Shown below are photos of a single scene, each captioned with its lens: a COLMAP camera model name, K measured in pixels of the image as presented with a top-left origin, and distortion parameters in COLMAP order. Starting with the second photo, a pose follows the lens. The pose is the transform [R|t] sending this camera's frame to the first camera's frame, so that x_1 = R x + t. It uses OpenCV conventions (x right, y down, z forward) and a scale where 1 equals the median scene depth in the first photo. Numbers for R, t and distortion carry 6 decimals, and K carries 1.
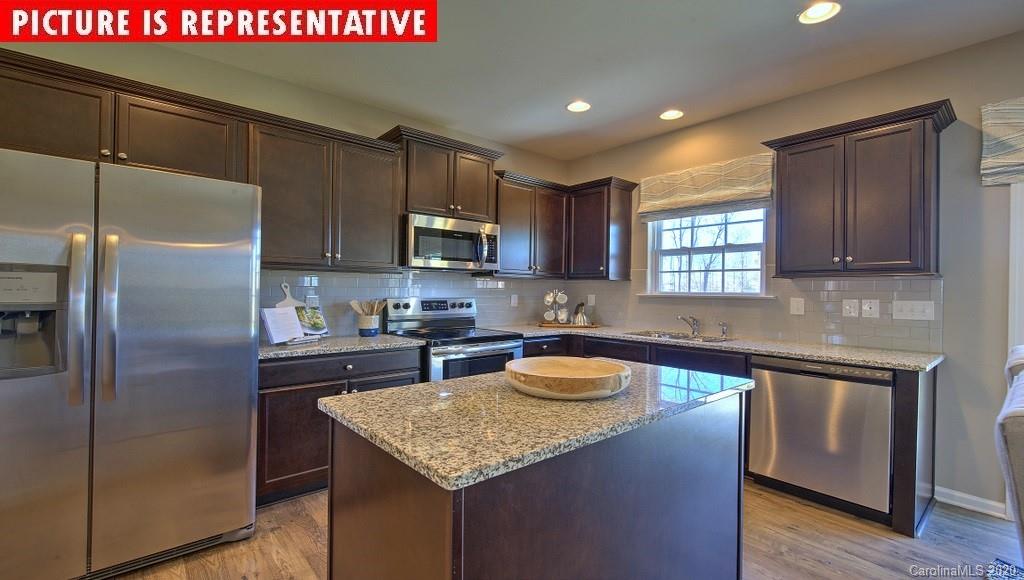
lens RADIAL K [[441.3, 0, 512.4], [0, 441.3, 290.8], [0, 0, 1]] dist [0.001850, -0.000097]
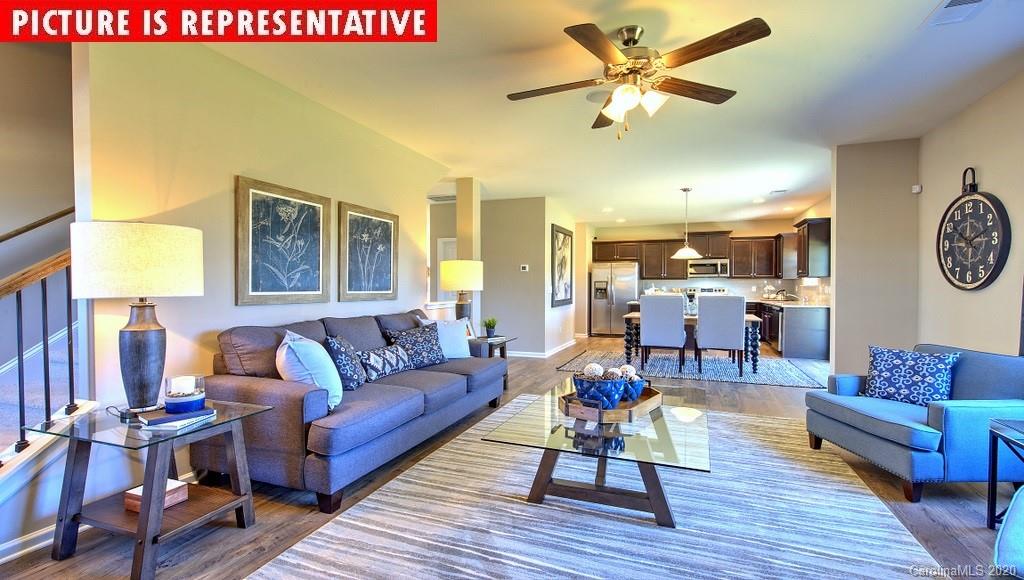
lens RADIAL K [[458.3, 0, 513.3], [0, 458.3, 289.4], [0, 0, 1]] dist [0.002383, -0.000507]
pose [[0.482105, -0.004566, -0.876102, 1.804963], [0.005950, 0.999980, -0.001937, 0.027780], [0.876093, -0.004279, 0.482122, -1.471671]]
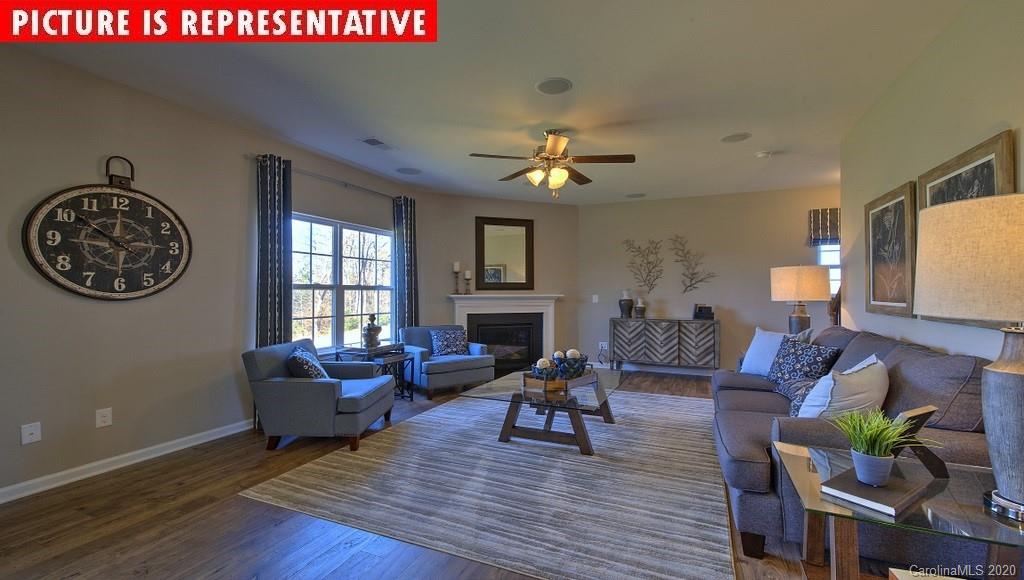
lens RADIAL K [[435.6, 0, 512.4], [0, 435.6, 290.1], [0, 0, 1]] dist [0.001234, -0.000549]
pose [[-0.441552, -0.007990, 0.897200, 0.303893], [-0.007204, 0.999960, 0.005360, 0.004358], [-0.897207, -0.004096, -0.441592, -0.377183]]
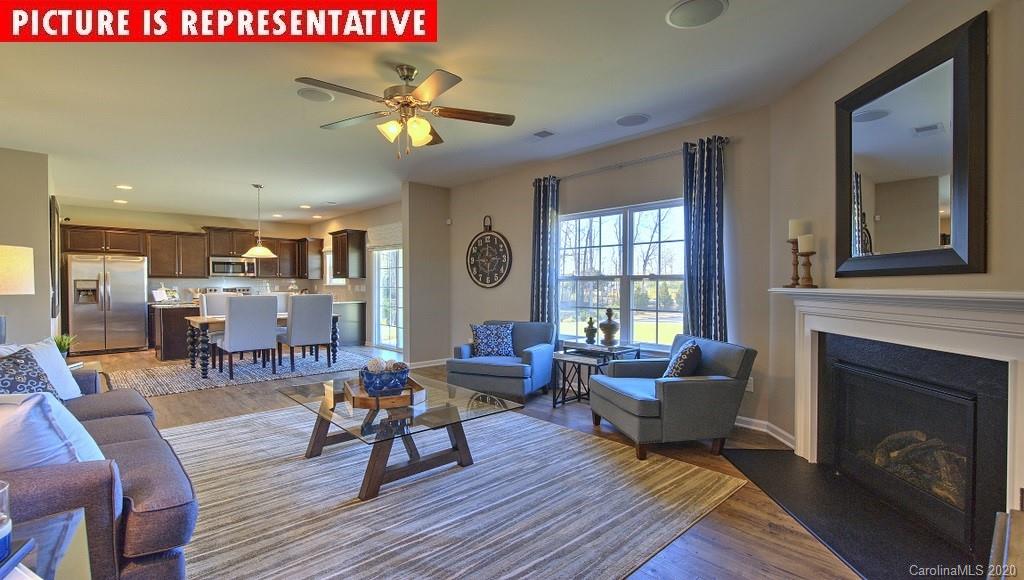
lens RADIAL K [[458.3, 0, 513.3], [0, 458.3, 289.4], [0, 0, 1]] dist [0.002383, -0.000507]
pose [[0.998604, -0.013750, 0.051002, 1.399059], [0.013144, 0.999839, 0.012194, 0.019124], [-0.051161, -0.011507, 0.998624, -1.829823]]
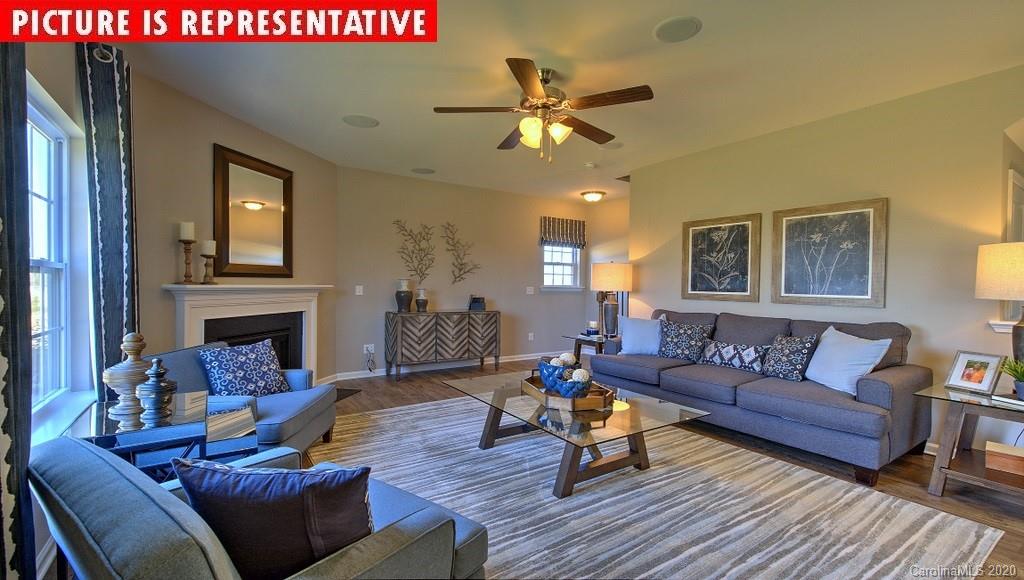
lens RADIAL K [[435.6, 0, 512.4], [0, 435.6, 290.1], [0, 0, 1]] dist [0.001234, -0.000549]
pose [[-0.994327, -0.023087, 0.103835, 1.209260], [-0.021874, 0.999679, 0.012803, 0.019287], [-0.104098, 0.010459, -0.994512, -0.104547]]
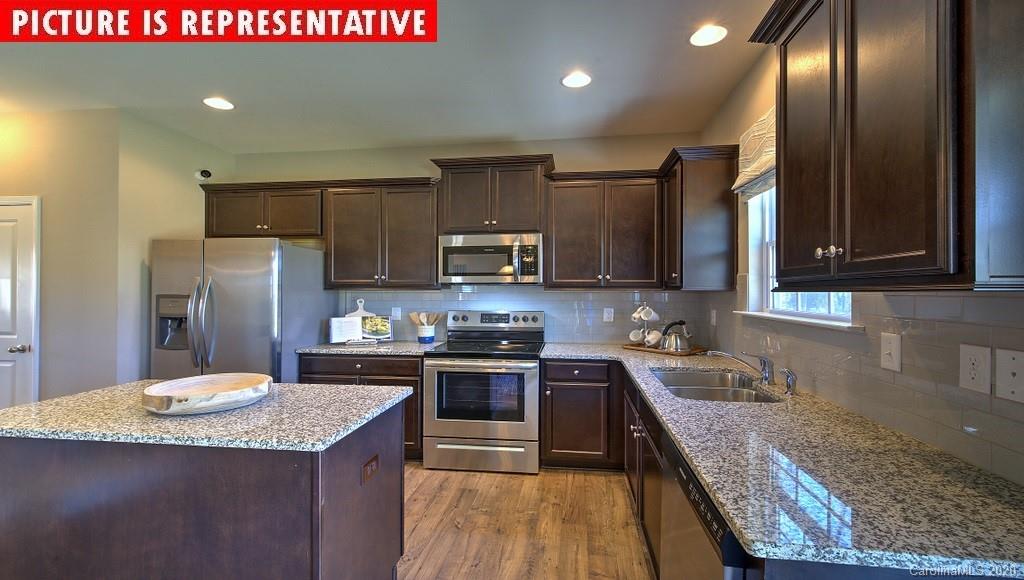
lens RADIAL K [[441.3, 0, 512.4], [0, 441.3, 290.8], [0, 0, 1]] dist [0.001850, -0.000097]
pose [[0.667604, -0.009872, -0.744451, 0.648741], [0.005125, 0.999949, -0.008663, -0.022962], [0.744499, 0.001968, 0.667621, 0.360337]]
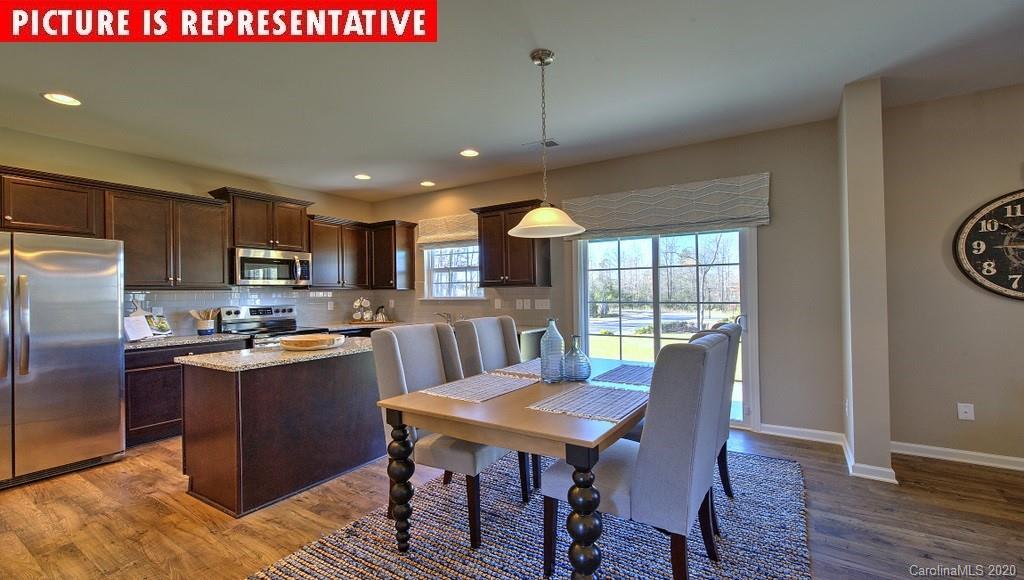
lens RADIAL K [[431.0, 0, 512.6], [0, 431.0, 292.4], [0, 0, 1]] dist [-0.003076, -0.000269]
pose [[0.955935, -0.023978, 0.292597, 0.191899], [0.024293, 0.999702, 0.002555, -0.011131], [-0.292571, 0.004665, 0.956232, -0.542848]]
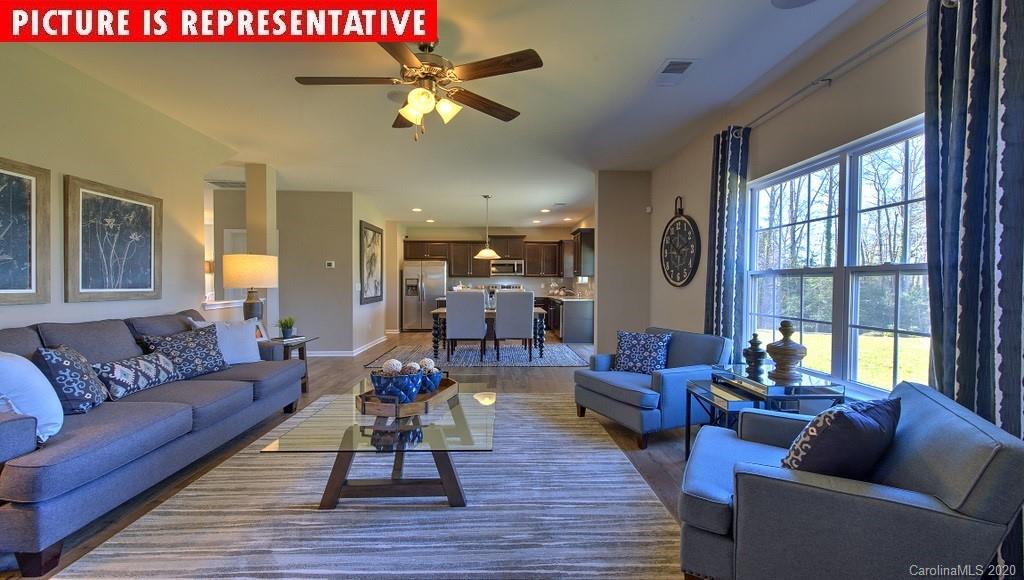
lens RADIAL K [[435.6, 0, 512.4], [0, 435.6, 290.1], [0, 0, 1]] dist [0.001234, -0.000549]
pose [[0.789195, -0.000211, -0.614143, 1.812382], [0.007530, 0.999928, 0.009333, 0.028053], [0.614096, -0.011990, 0.789140, -1.440868]]
